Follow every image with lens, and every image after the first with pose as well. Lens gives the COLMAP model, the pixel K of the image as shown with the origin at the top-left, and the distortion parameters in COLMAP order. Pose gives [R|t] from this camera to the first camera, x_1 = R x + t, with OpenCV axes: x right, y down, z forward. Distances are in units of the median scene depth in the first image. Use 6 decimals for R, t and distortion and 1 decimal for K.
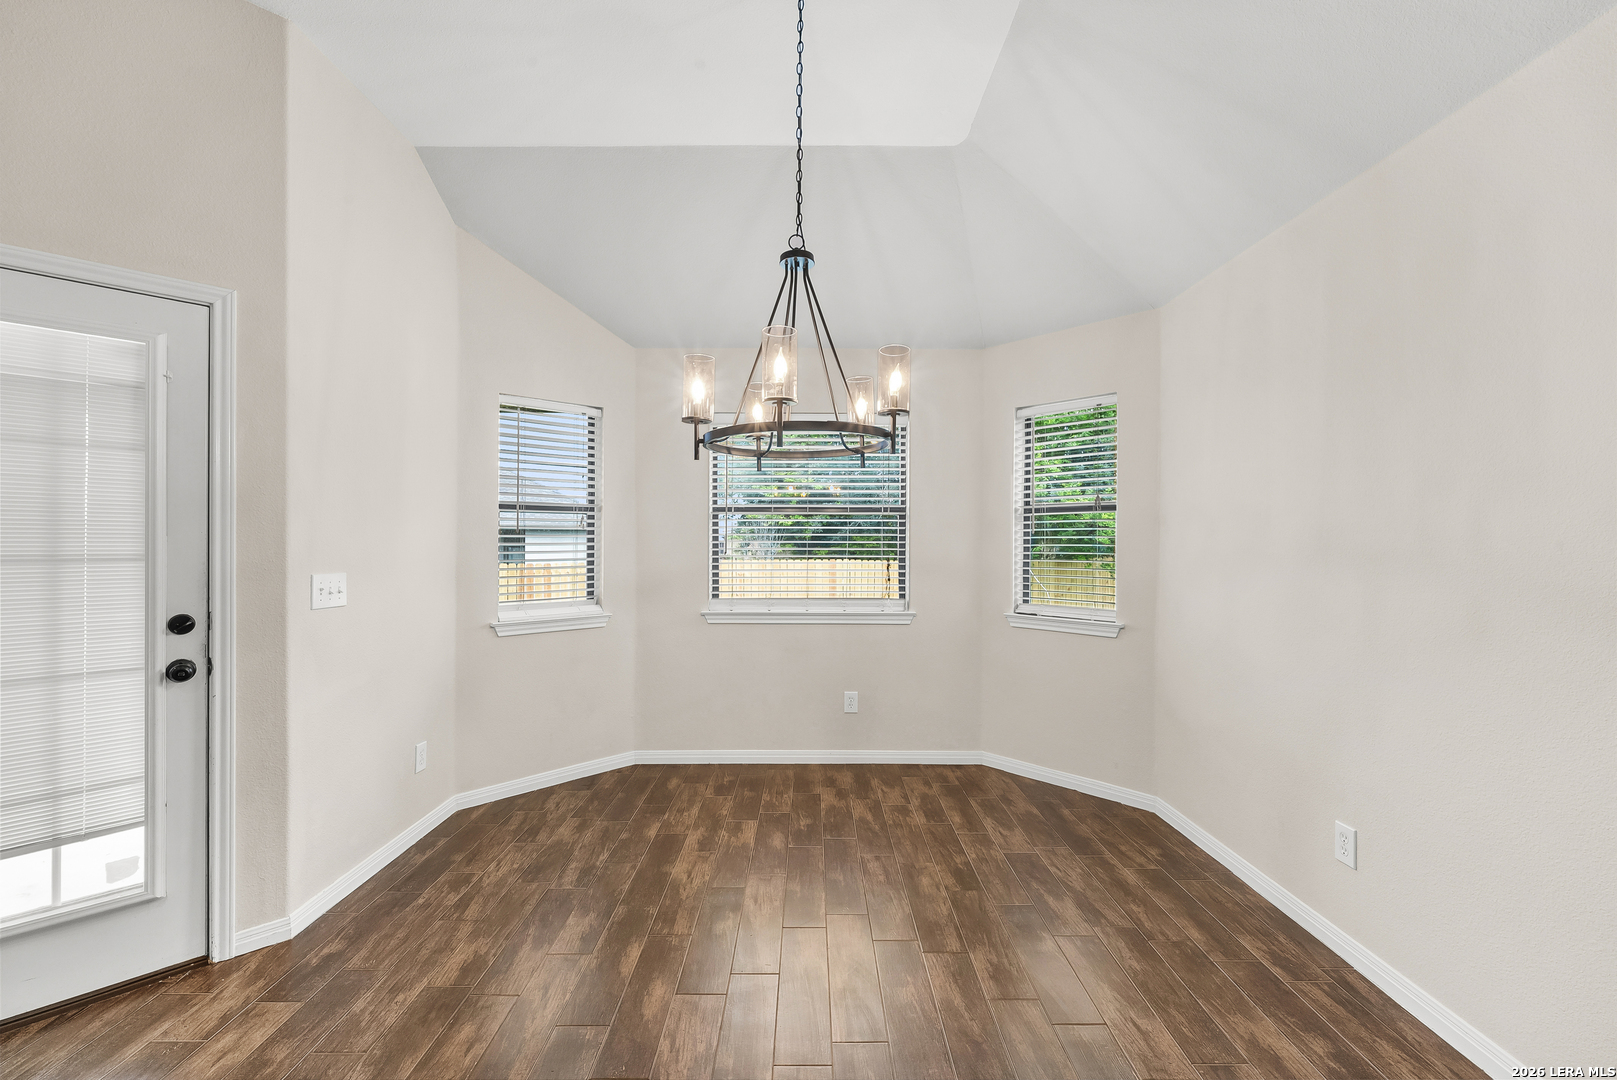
lens RADIAL K [[683.8, 0, 807.8], [0, 683.8, 538.5], [0, 0, 1]] dist [-0.000094, -0.001768]
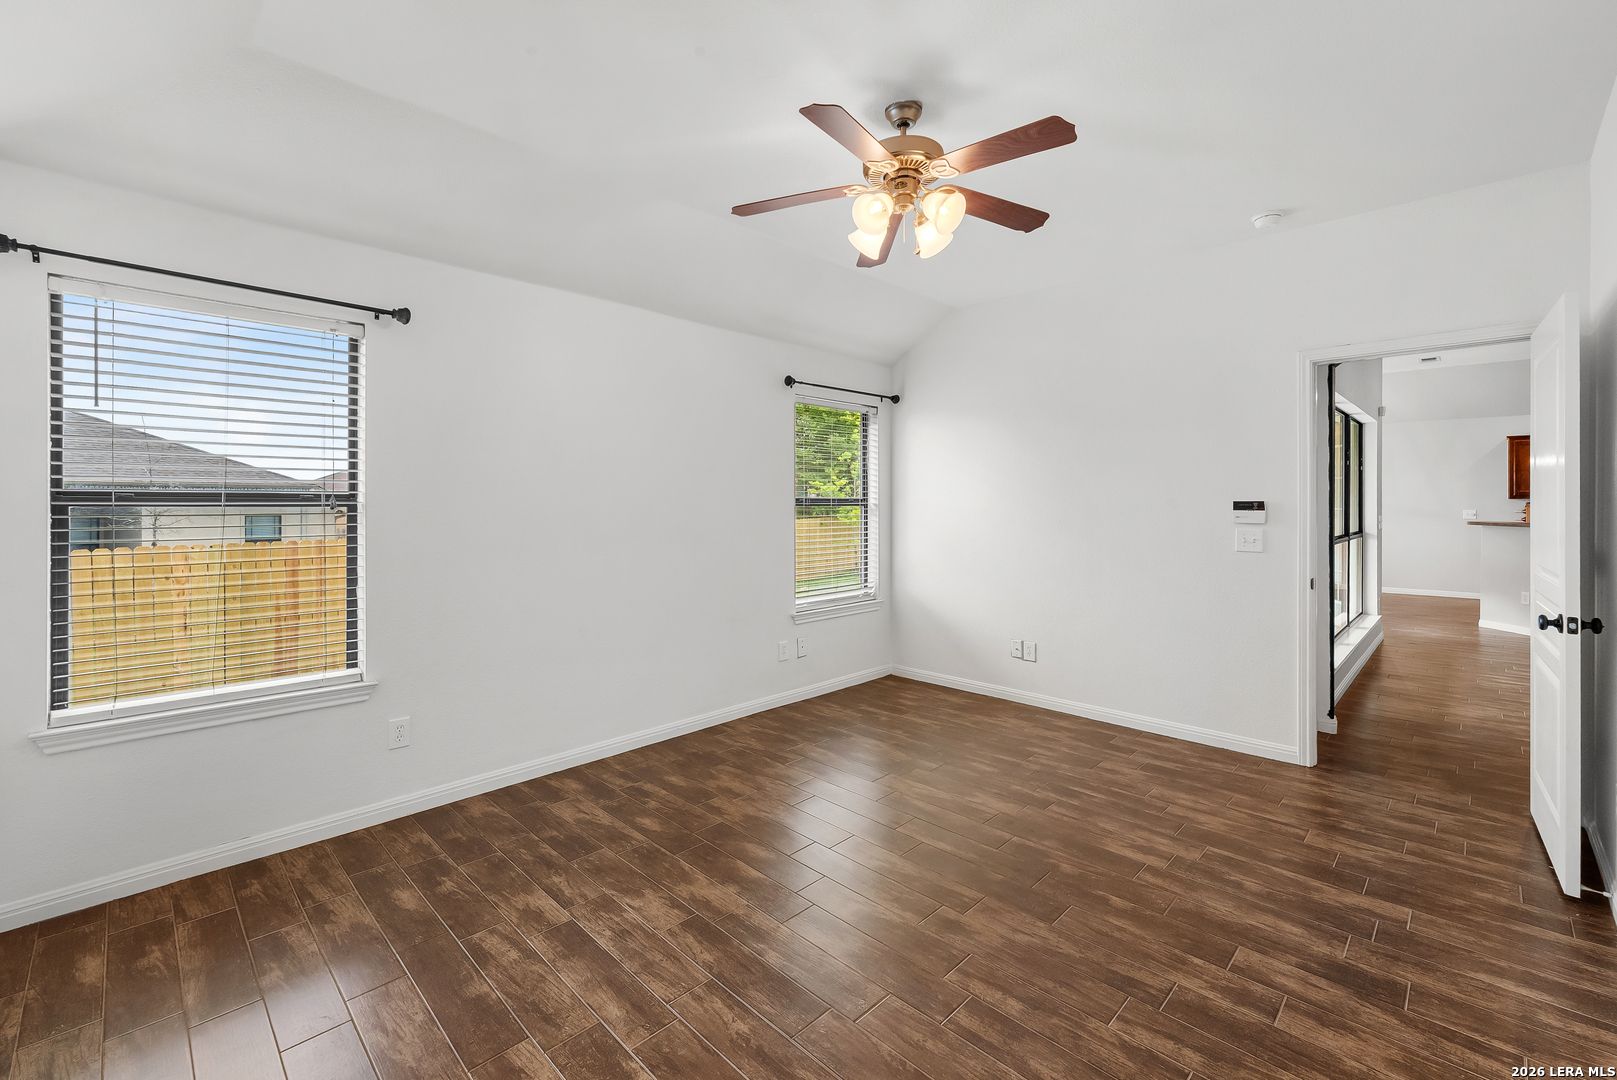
lens RADIAL K [[683.8, 0, 839.5], [0, 683.8, 524.5], [0, 0, 1]] dist [-0.000094, -0.001768]
pose [[0.678252, -0.025765, 0.734377, -3.257202], [0.028346, 0.999559, 0.008889, 0.001409], [-0.734282, 0.014788, 0.678683, 0.223787]]
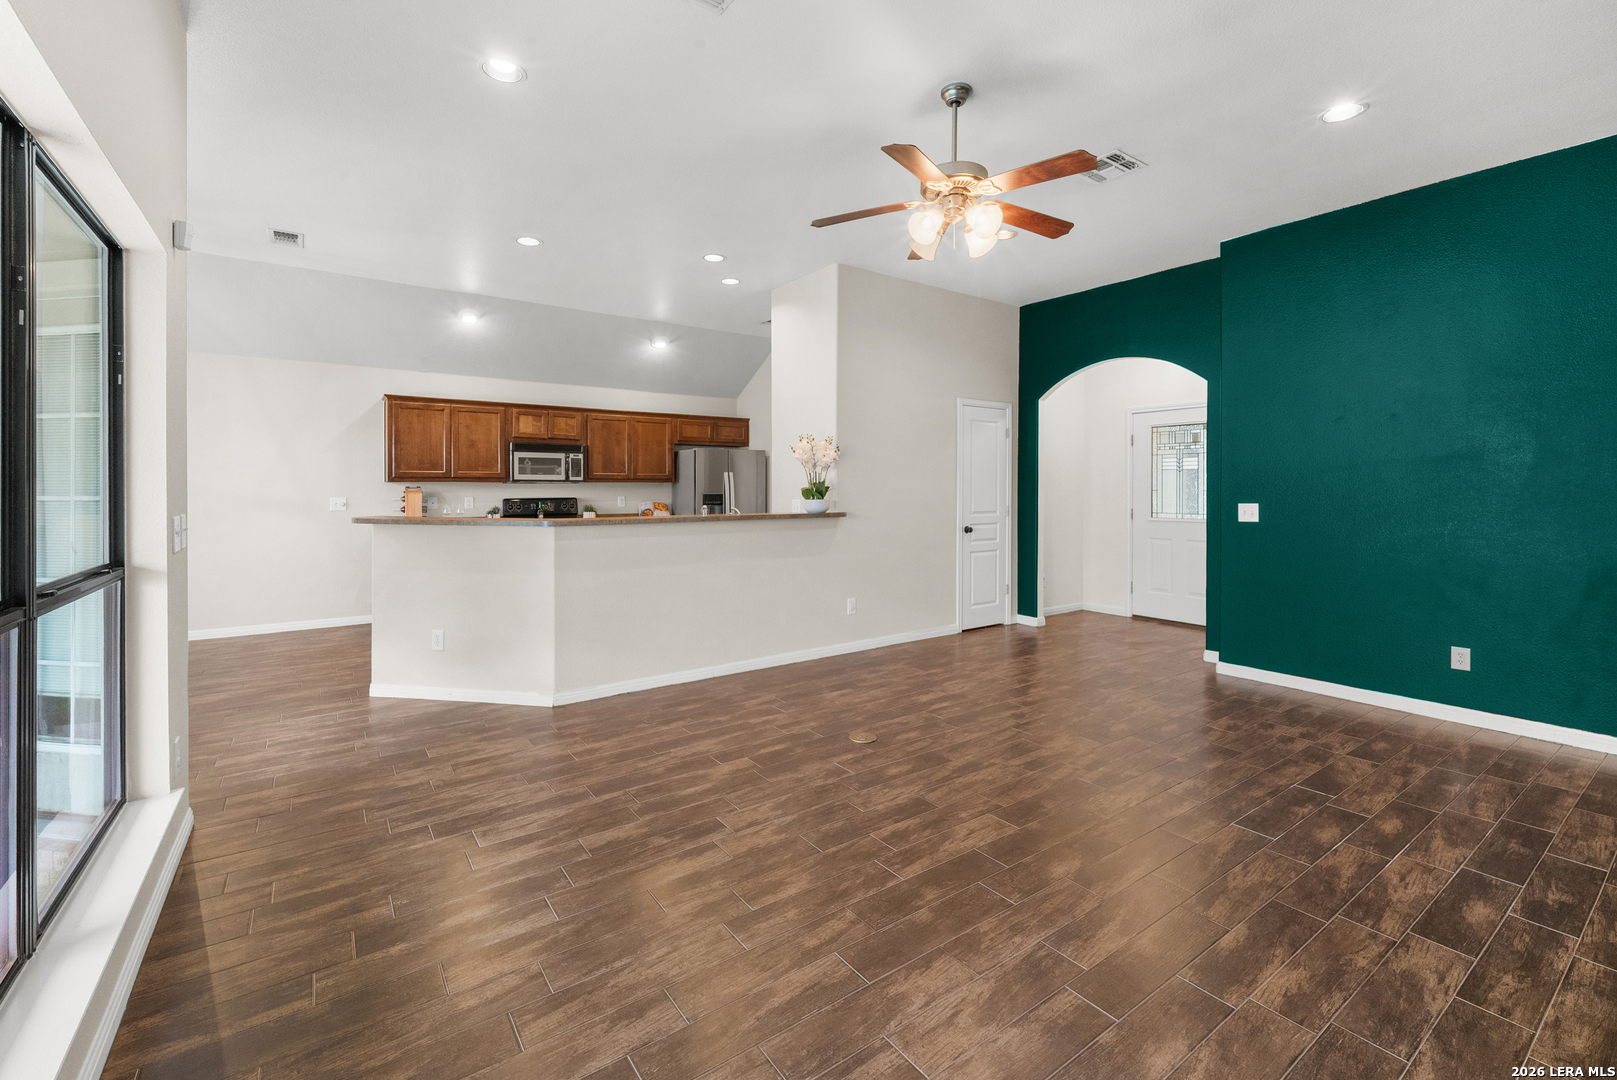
lens RADIAL K [[683.8, 0, 815.1], [0, 683.8, 503.5], [0, 0, 1]] dist [-0.000094, -0.001768]
pose [[-0.589859, -0.018698, 0.807290, -1.839583], [-0.001233, 0.999752, 0.022255, 0.007229], [-0.807505, 0.012132, -0.589735, 0.292640]]
